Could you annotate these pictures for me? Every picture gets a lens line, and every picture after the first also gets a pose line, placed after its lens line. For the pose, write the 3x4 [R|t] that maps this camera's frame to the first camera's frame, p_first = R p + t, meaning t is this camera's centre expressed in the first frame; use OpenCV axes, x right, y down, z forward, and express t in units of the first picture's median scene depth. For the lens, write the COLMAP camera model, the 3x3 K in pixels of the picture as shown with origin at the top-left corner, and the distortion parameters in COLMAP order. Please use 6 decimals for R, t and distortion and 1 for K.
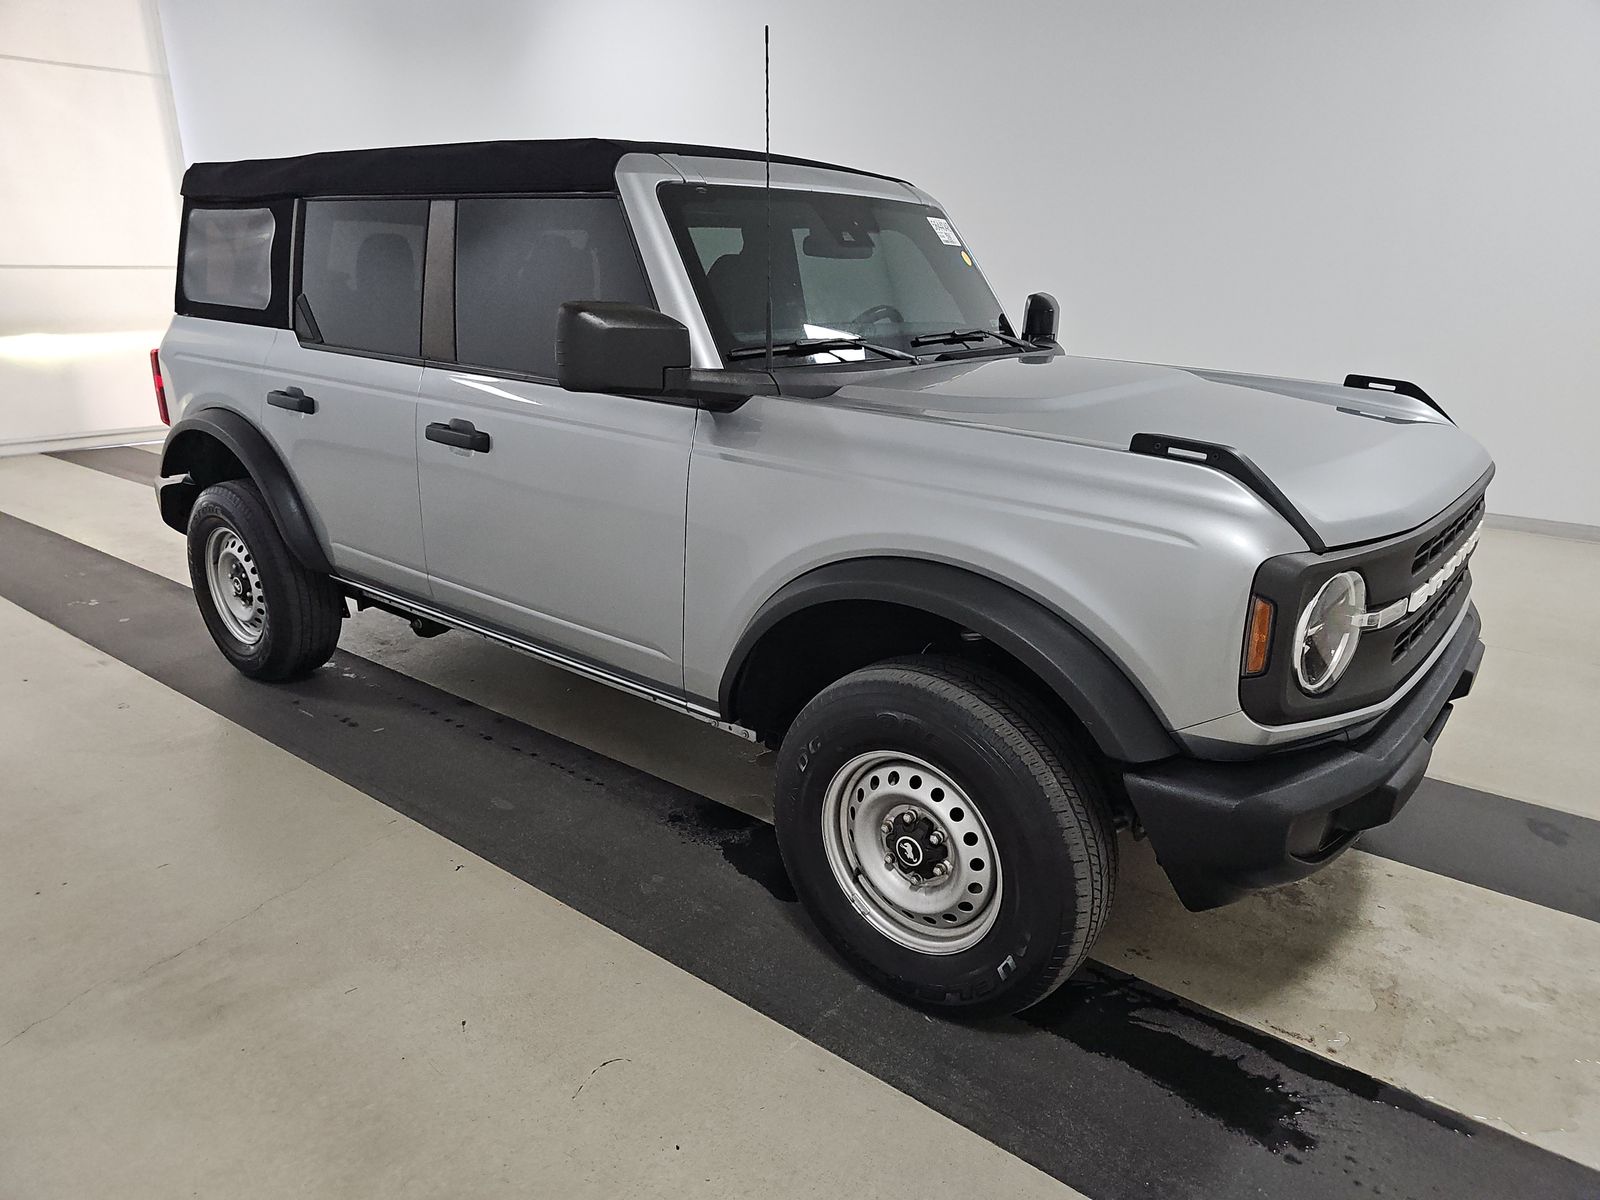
lens RADIAL K [[1084.4, 0, 805.0], [0, 1084.4, 613.3], [0, 0, 1]] dist [0.003586, -0.000692]
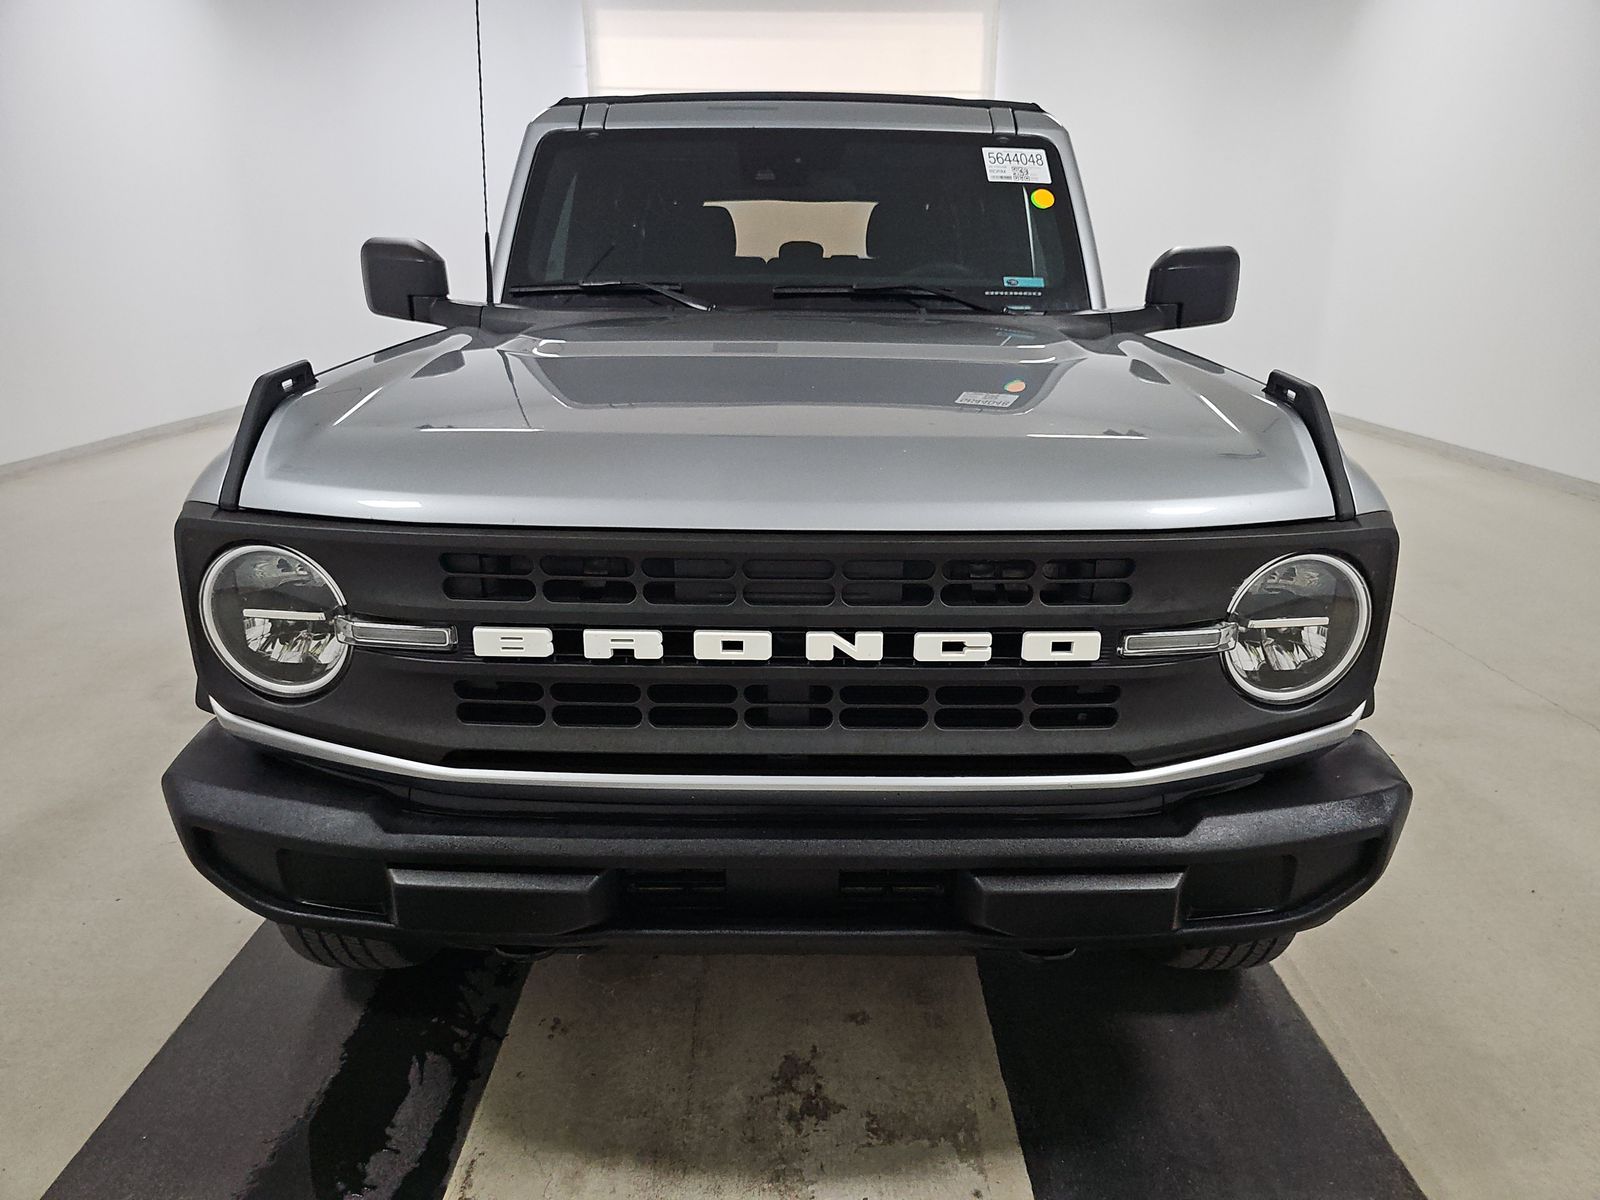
lens RADIAL K [[1086.8, 0, 800.0], [0, 1086.8, 600.0], [0, 0, 1]] dist [0.001067, 0.000271]
pose [[0.622357, 0.231704, -0.747653, 0.965424], [-0.241395, 0.965440, 0.098256, -0.124612], [0.744580, 0.119329, 0.656781, 0.561266]]
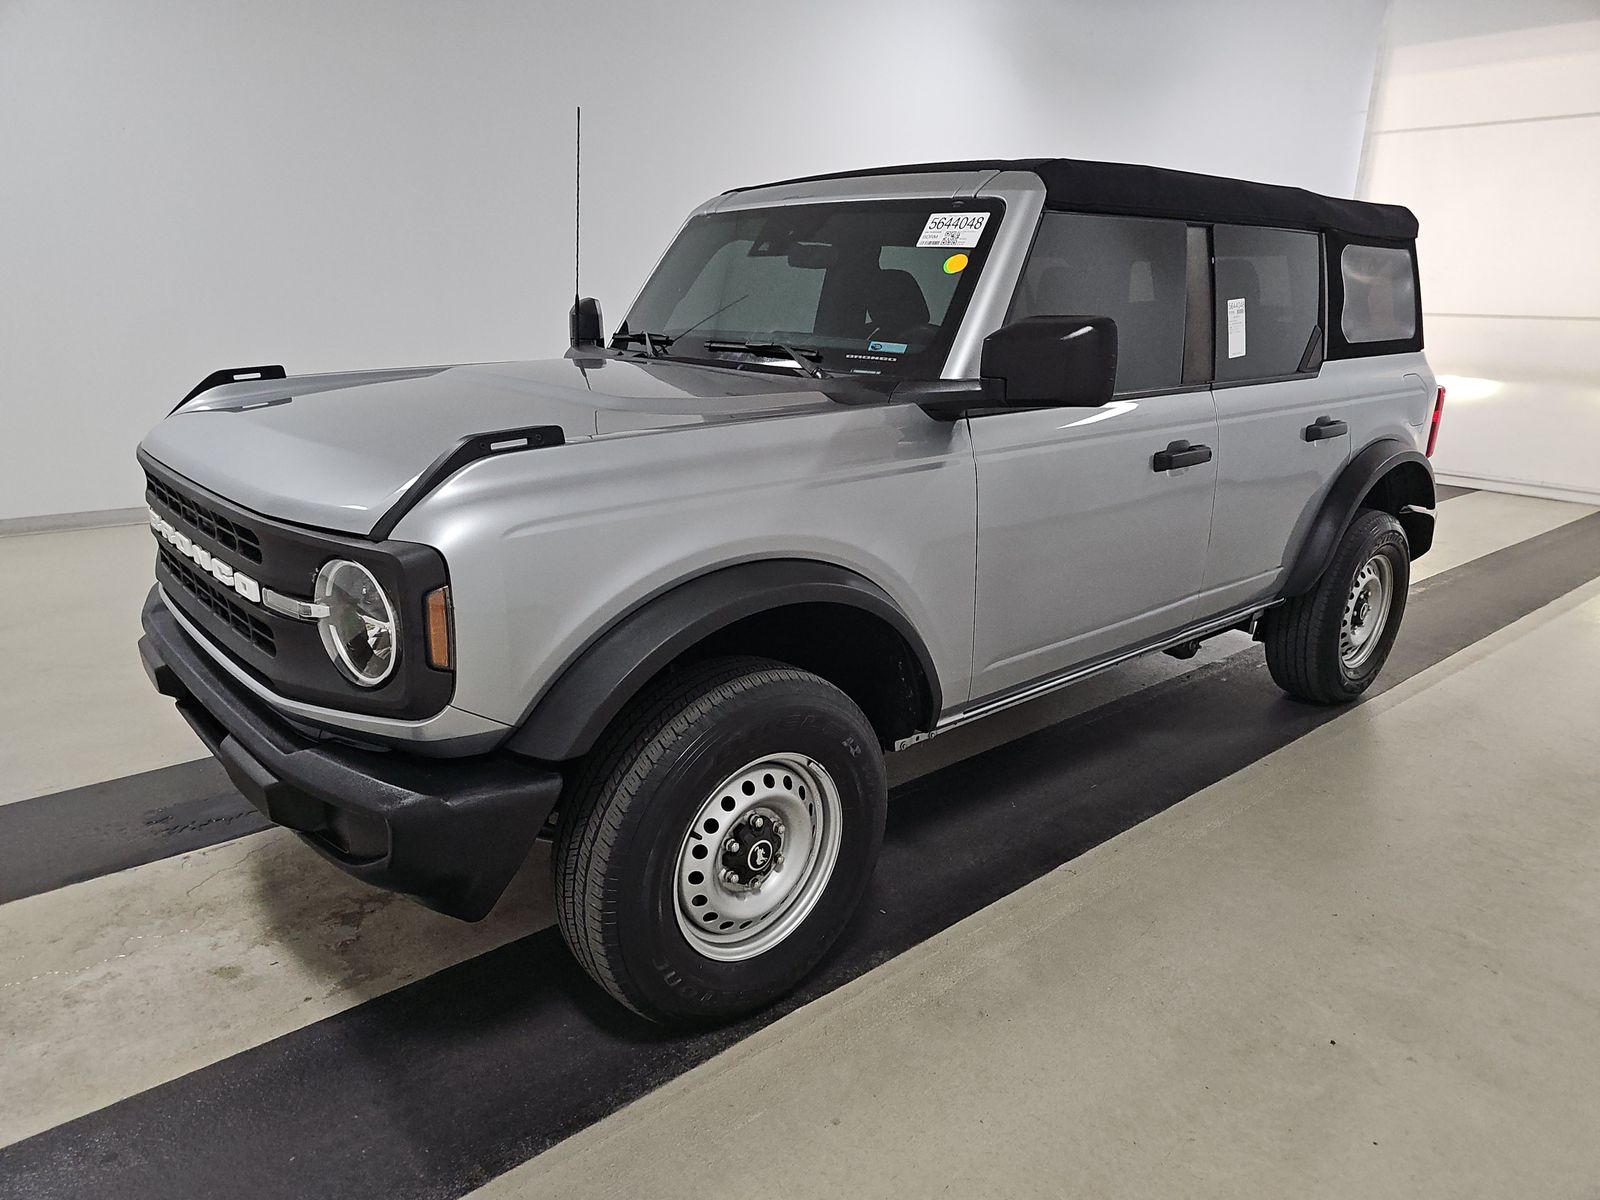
lens RADIAL K [[1084.4, 0, 805.0], [0, 1084.4, 613.3], [0, 0, 1]] dist [0.003586, -0.000692]
pose [[-0.184598, 0.266026, -0.946126, 1.319915], [-0.325903, 0.891633, 0.314290, -0.445550], [0.927206, 0.366363, -0.077895, 1.480362]]
